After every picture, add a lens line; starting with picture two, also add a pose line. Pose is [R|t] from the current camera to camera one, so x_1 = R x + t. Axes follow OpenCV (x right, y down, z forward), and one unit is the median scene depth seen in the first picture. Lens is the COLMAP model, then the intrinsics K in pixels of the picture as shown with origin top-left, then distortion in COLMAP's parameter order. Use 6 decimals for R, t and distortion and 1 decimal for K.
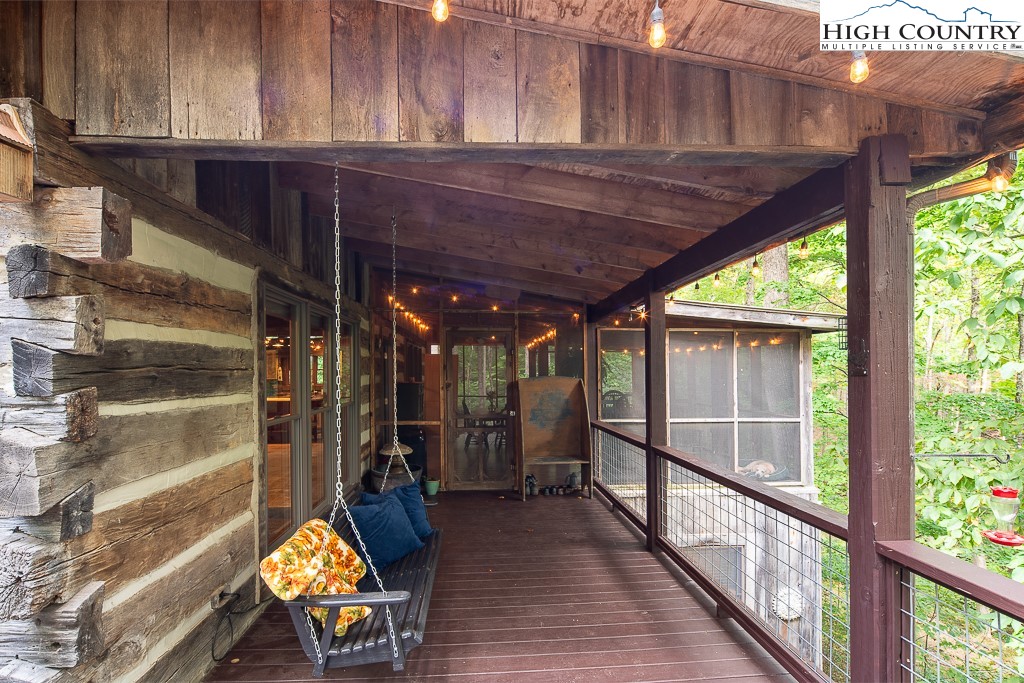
lens RADIAL K [[503.1, 0, 512.1], [0, 503.1, 371.2], [0, 0, 1]] dist [0.003510, -0.005237]
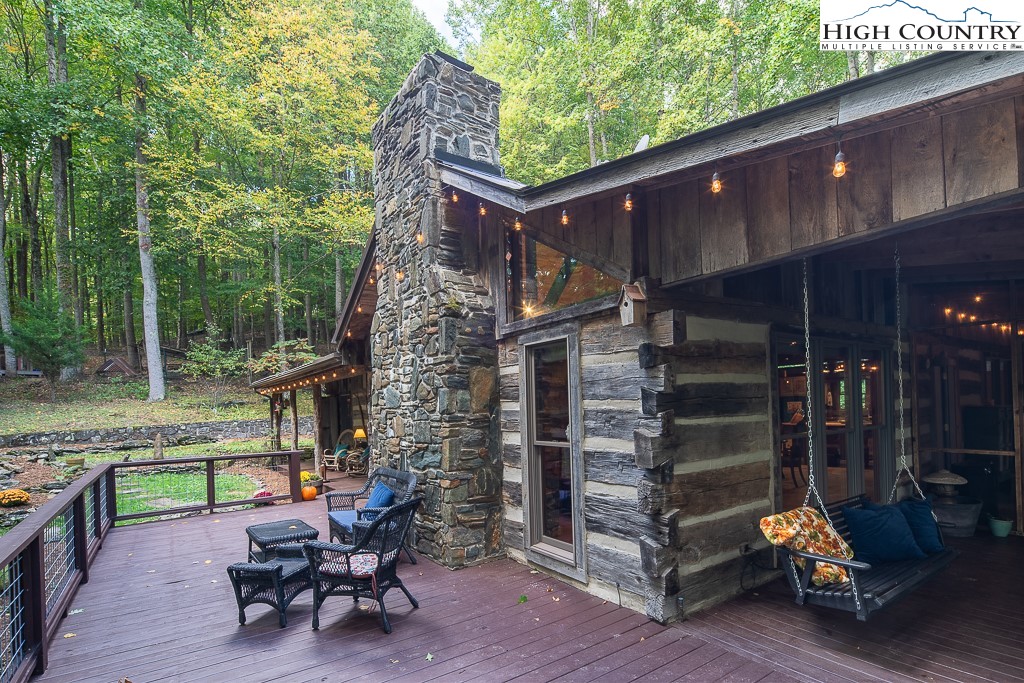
lens RADIAL K [[489.9, 0, 508.8], [0, 489.9, 406.1], [0, 0, 1]] dist [0.000536, -0.000556]
pose [[0.514634, -0.010080, -0.857351, 0.449710], [0.025965, 0.999655, 0.003833, -0.004570], [0.857017, -0.024234, 0.514718, -0.498749]]
